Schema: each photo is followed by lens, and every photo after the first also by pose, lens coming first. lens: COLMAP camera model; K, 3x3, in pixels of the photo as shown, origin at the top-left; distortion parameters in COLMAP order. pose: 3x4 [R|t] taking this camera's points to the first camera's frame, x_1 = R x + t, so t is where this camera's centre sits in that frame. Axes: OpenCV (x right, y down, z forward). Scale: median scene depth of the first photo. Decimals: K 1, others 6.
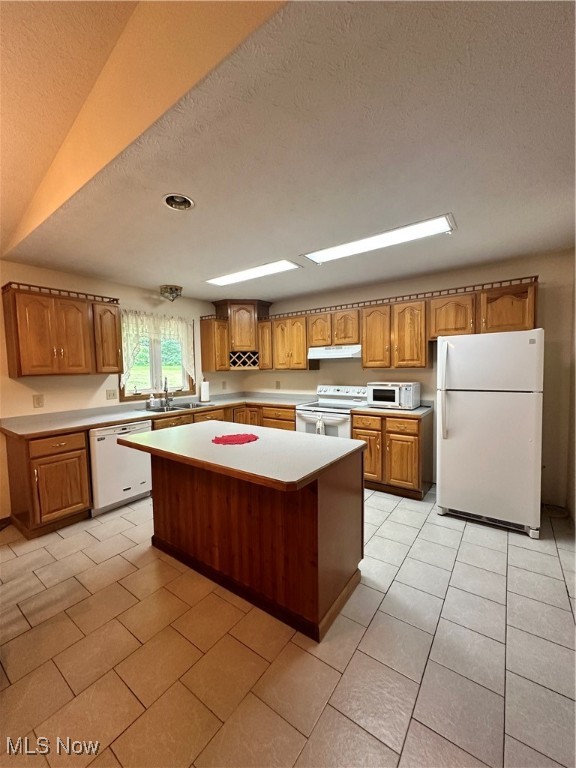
lens RADIAL K [[306.2, 0, 286.2], [0, 306.2, 382.6], [0, 0, 1]] dist [-0.004280, 0.001724]
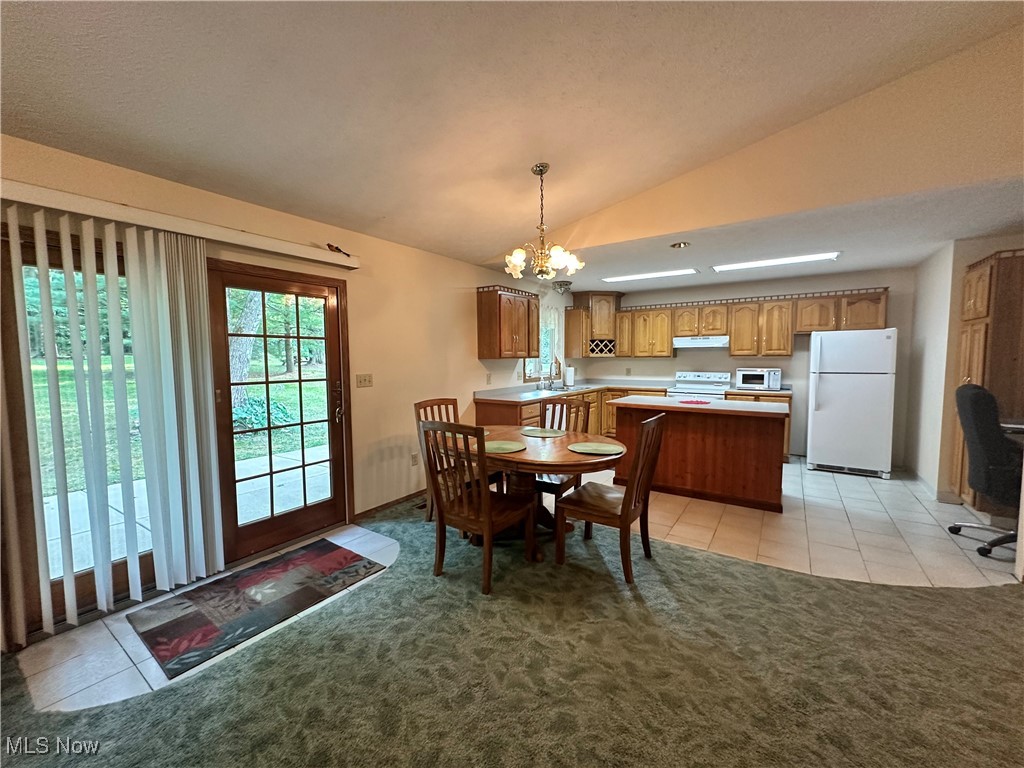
lens RADIAL K [[408.3, 0, 512.0], [0, 408.3, 384.0], [0, 0, 1]] dist [-0.004280, 0.001724]
pose [[0.999210, 0.010283, 0.038382, -0.658160], [-0.010753, 0.999870, 0.012057, 0.050704], [-0.038253, -0.012460, 0.999190, -0.533043]]
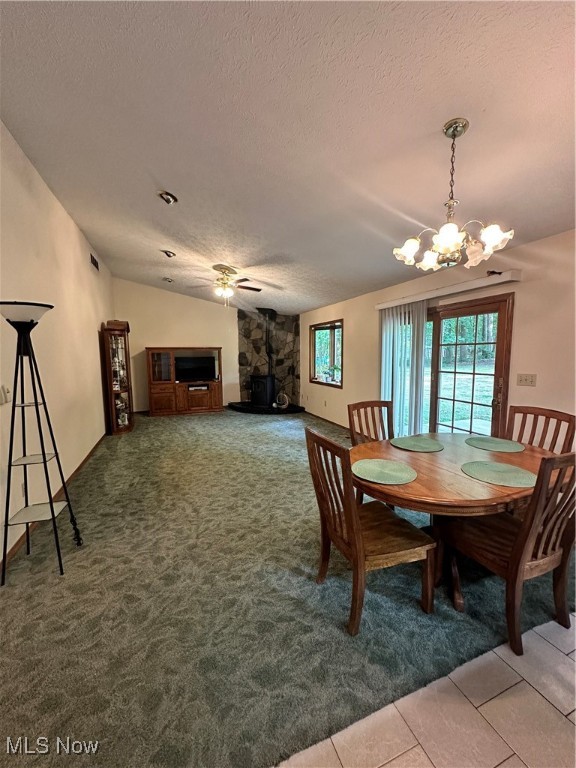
lens RADIAL K [[306.2, 0, 287.8], [0, 306.2, 384.7], [0, 0, 1]] dist [-0.004280, 0.001724]
pose [[-0.538604, 0.106033, -0.835861, 0.014422], [-0.025452, 0.989549, 0.141930, -0.025418], [0.842175, 0.097718, -0.530277, 0.350144]]
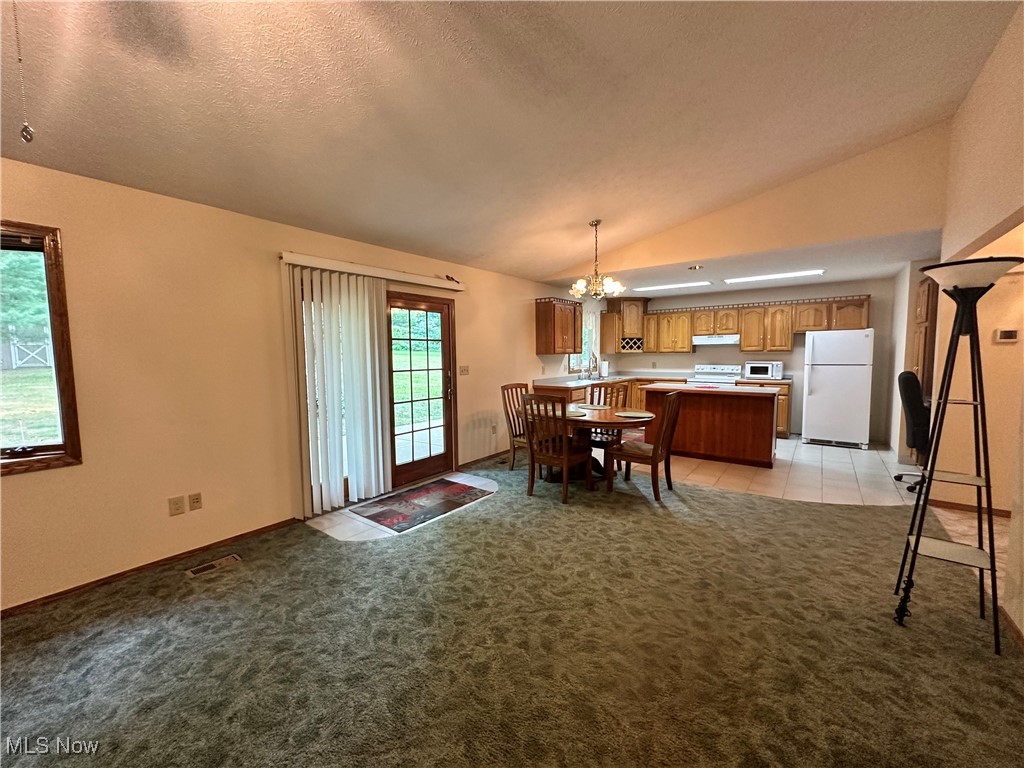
lens RADIAL K [[408.3, 0, 512.5], [0, 408.3, 383.7], [0, 0, 1]] dist [-0.004280, 0.001724]
pose [[0.999882, 0.009835, -0.011766, -0.794586], [-0.009587, 0.999734, 0.020965, 0.073080], [0.011969, -0.020849, 0.999711, -0.906326]]
